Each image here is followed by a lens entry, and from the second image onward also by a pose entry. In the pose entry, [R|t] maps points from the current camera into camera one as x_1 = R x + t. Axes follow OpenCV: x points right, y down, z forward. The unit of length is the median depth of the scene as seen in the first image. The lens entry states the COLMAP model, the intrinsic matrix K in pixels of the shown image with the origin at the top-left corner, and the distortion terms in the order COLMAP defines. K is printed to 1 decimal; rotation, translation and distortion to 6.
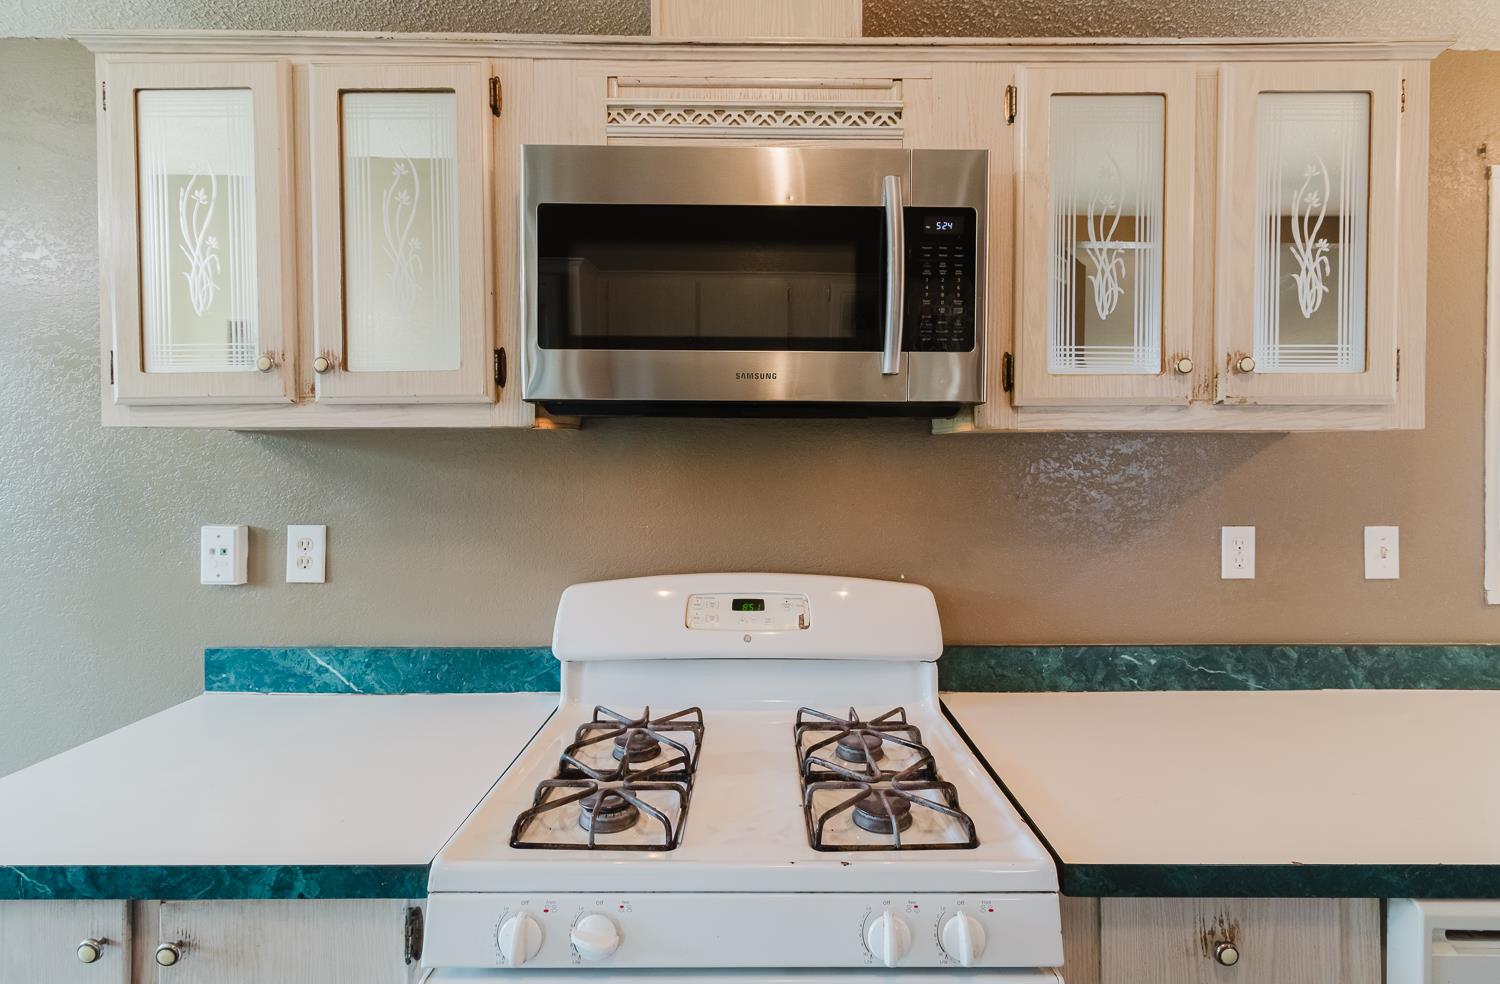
lens RADIAL K [[666.8, 0, 750.9], [0, 666.8, 461.0], [0, 0, 1]] dist [-0.000331, -0.000030]
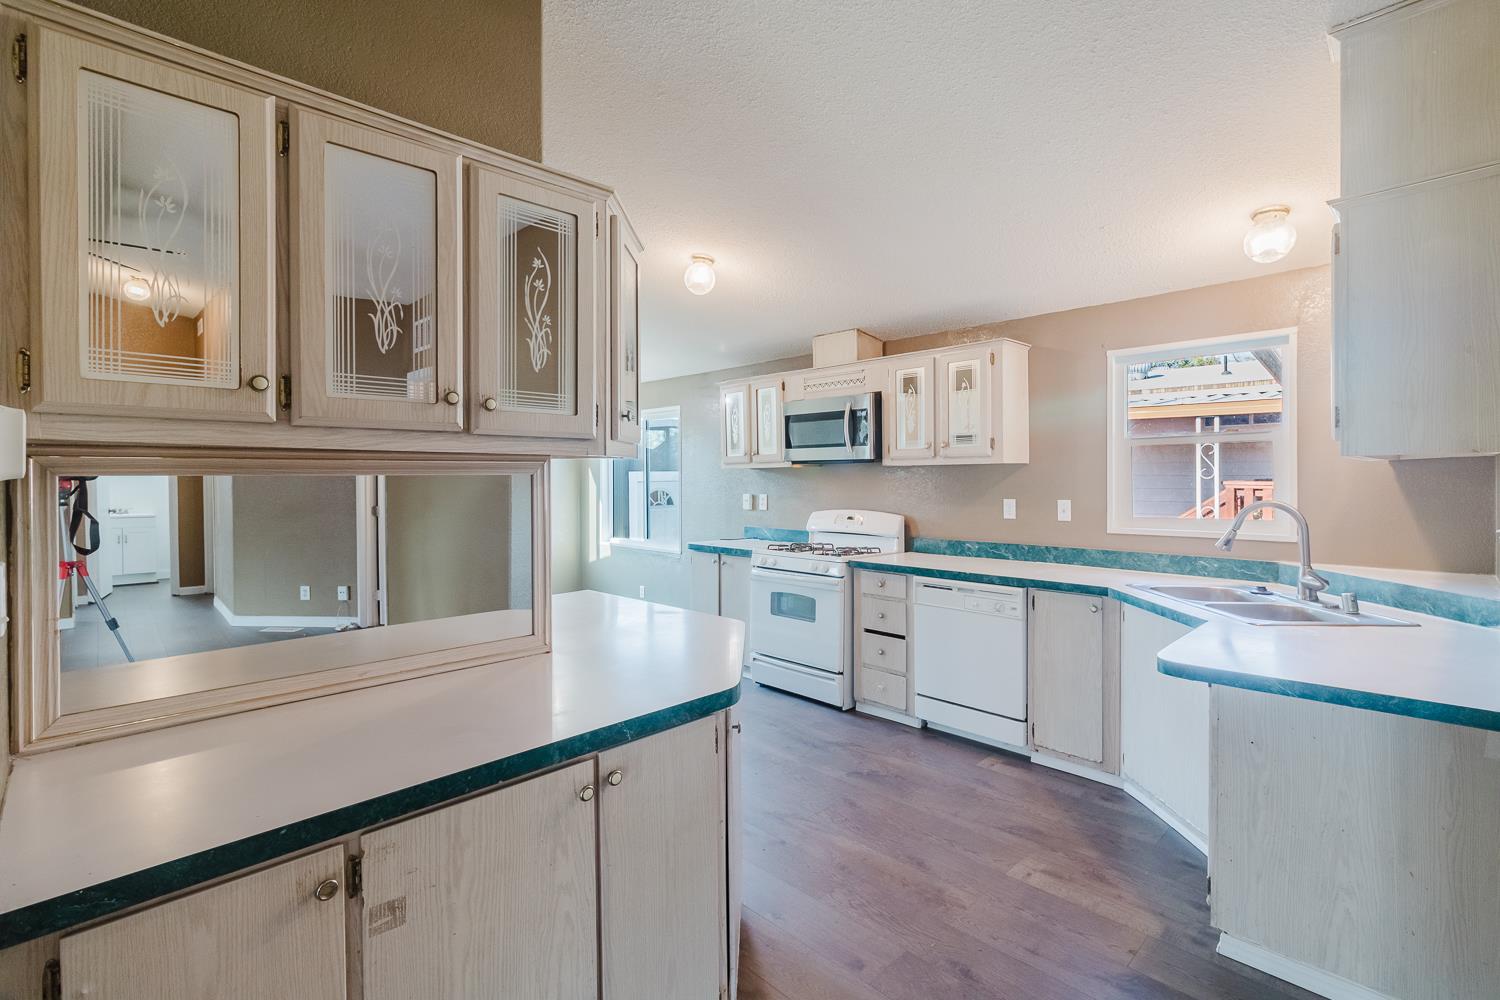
lens RADIAL K [[701.0, 0, 762.9], [0, 701.0, 482.2], [0, 0, 1]] dist [0.005084, 0.000378]
pose [[0.694488, -0.000123, -0.719504, 2.111921], [0.005943, 0.999967, 0.005566, 0.011828], [0.719480, -0.008142, 0.694465, -1.672148]]
